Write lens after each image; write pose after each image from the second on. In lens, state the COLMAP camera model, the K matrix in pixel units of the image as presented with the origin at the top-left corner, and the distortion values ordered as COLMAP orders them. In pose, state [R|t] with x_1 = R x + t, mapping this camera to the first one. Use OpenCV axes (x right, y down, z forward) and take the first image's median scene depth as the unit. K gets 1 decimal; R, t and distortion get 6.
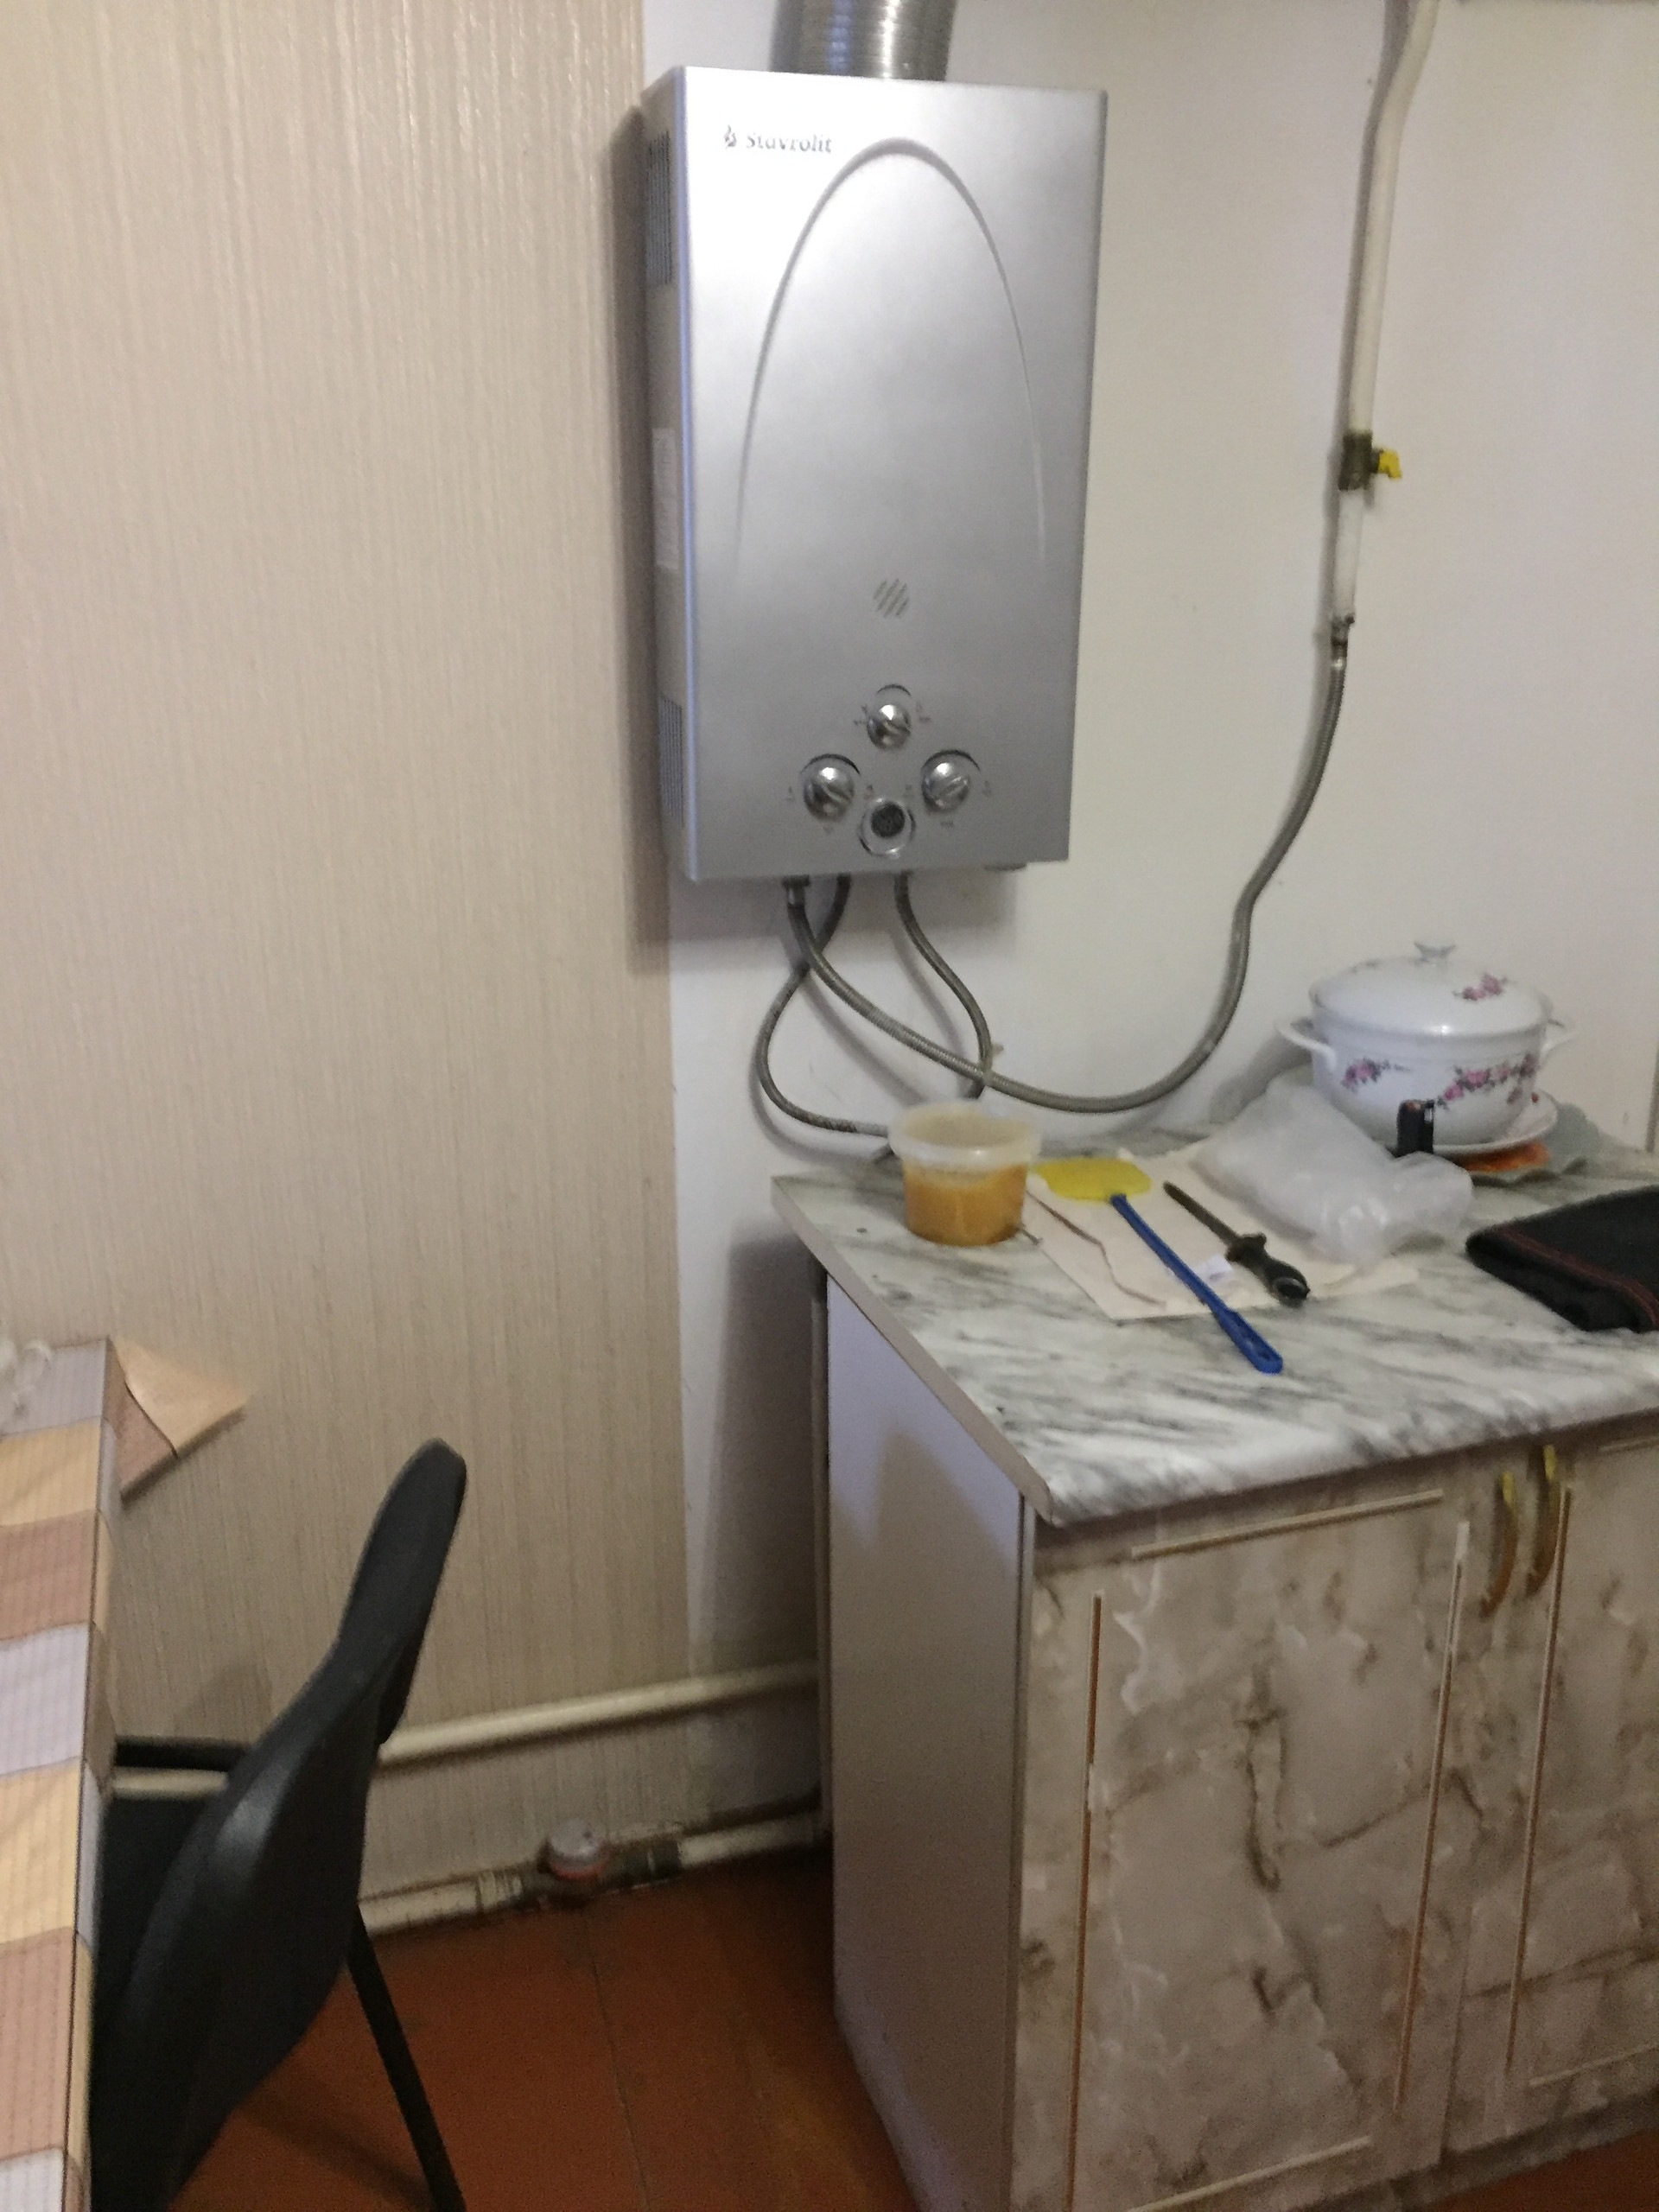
lens RADIAL K [[1863.9, 0, 817.1], [0, 1863.9, 1100.5], [0, 0, 1]] dist [0.072047, -0.086322]
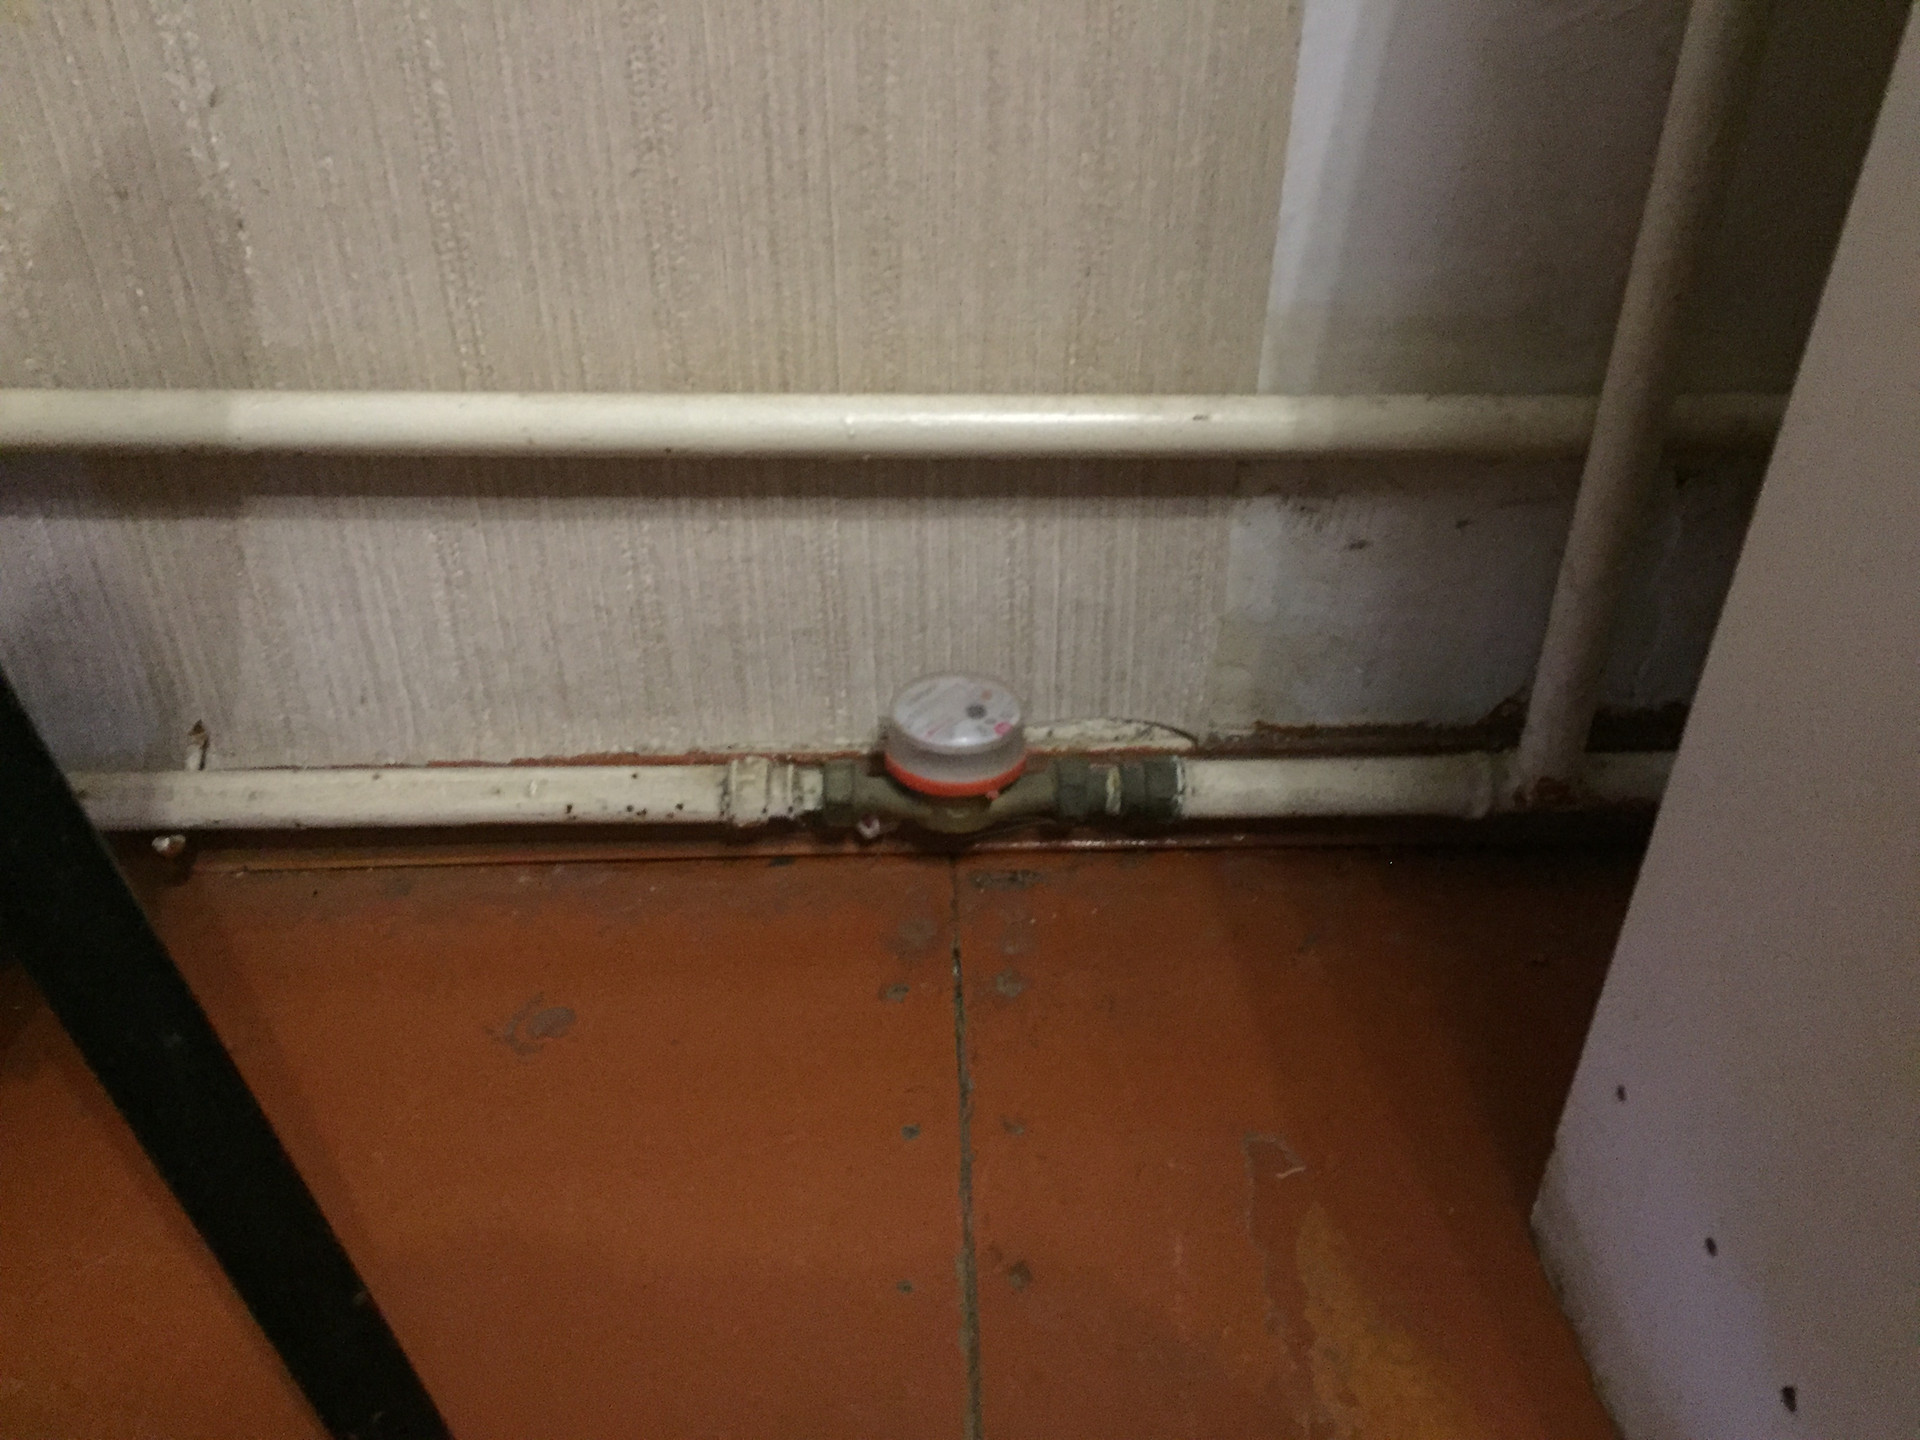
lens RADIAL K [[1617.8, 0, 958.3], [0, 1617.8, 725.2], [0, 0, 1]] dist [0.072047, -0.086322]
pose [[0.968821, 0.149324, -0.197707, -0.050284], [-0.088187, 0.953546, 0.288052, 0.282171], [0.231536, -0.261636, 0.936983, 0.637068]]
